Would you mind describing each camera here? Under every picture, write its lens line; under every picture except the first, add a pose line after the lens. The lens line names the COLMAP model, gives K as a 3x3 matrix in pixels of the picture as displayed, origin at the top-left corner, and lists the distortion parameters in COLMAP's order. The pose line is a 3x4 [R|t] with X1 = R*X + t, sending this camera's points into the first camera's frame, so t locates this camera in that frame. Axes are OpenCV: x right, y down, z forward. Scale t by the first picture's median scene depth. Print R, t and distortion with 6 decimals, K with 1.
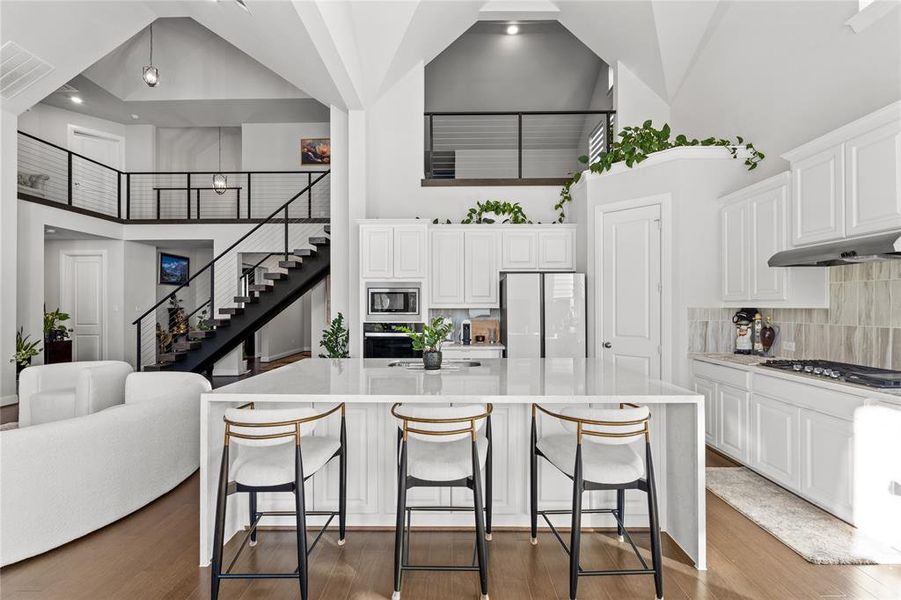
lens RADIAL K [[396.3, 0, 448.1], [0, 396.3, 305.2], [0, 0, 1]] dist [-0.004027, -0.000455]
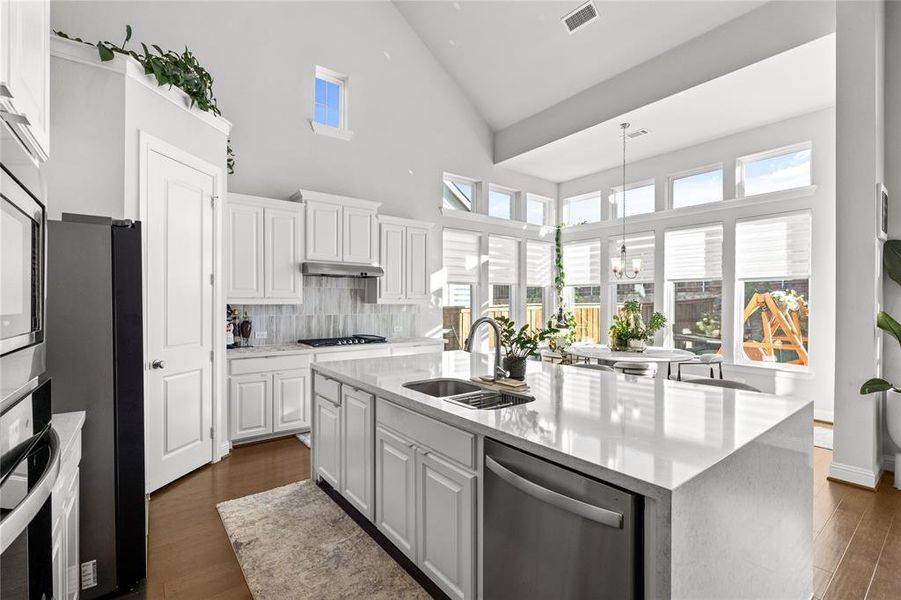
lens RADIAL K [[406.7, 0, 449.0], [0, 406.7, 306.3], [0, 0, 1]] dist [-0.001939, -0.000576]
pose [[-0.619907, -0.006345, 0.784649, -0.399308], [-0.004767, 0.999979, 0.004320, 0.004591], [-0.784661, -0.001062, -0.619925, 1.068505]]
